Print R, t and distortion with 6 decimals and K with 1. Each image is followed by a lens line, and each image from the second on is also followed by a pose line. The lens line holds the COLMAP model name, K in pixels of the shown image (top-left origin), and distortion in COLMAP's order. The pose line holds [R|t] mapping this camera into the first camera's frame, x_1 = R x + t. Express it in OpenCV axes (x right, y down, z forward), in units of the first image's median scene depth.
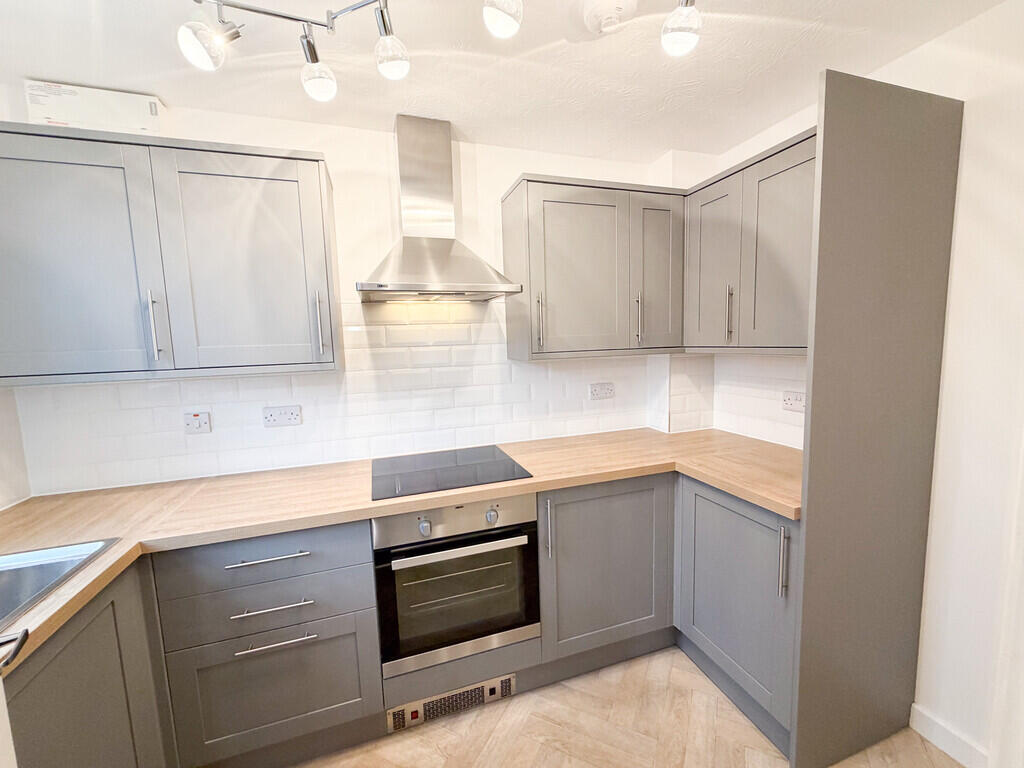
lens RADIAL K [[411.1, 0, 512.0], [0, 411.1, 384.0], [0, 0, 1]] dist [-0.000227, 0.000003]
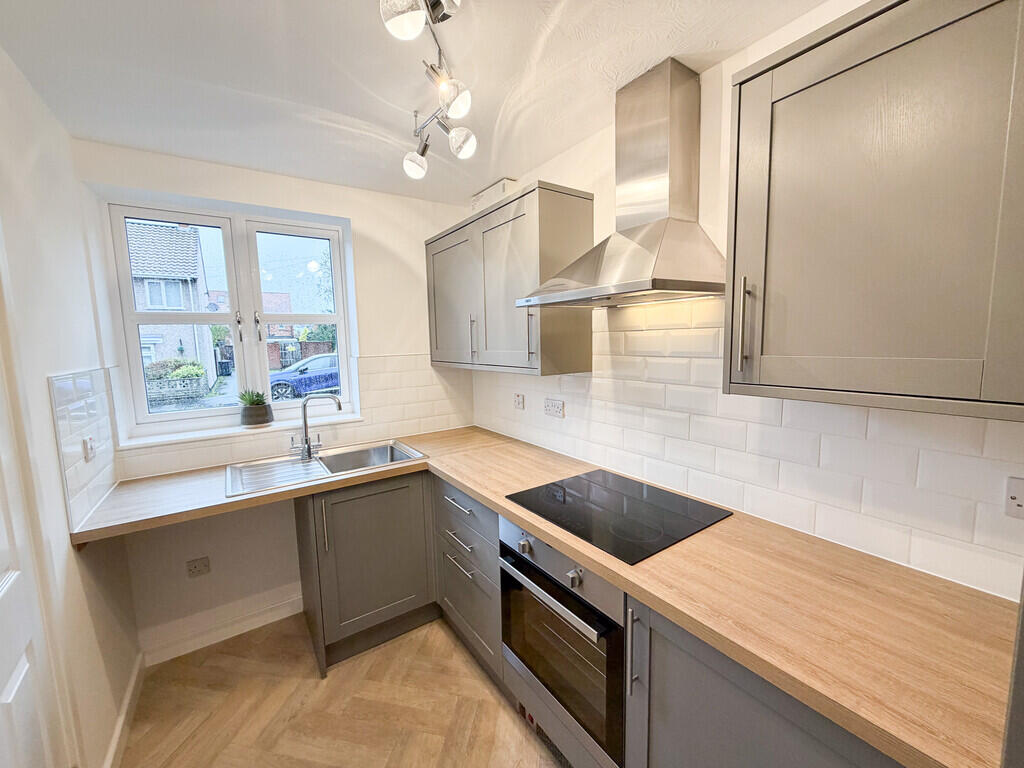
lens RADIAL K [[411.1, 0, 512.0], [0, 411.1, 384.0], [0, 0, 1]] dist [-0.000227, 0.000003]
pose [[0.274738, 0.132249, -0.952381, 0.572477], [-0.087016, 0.989851, 0.112351, -0.121921], [0.957574, 0.052006, 0.283458, 0.575127]]
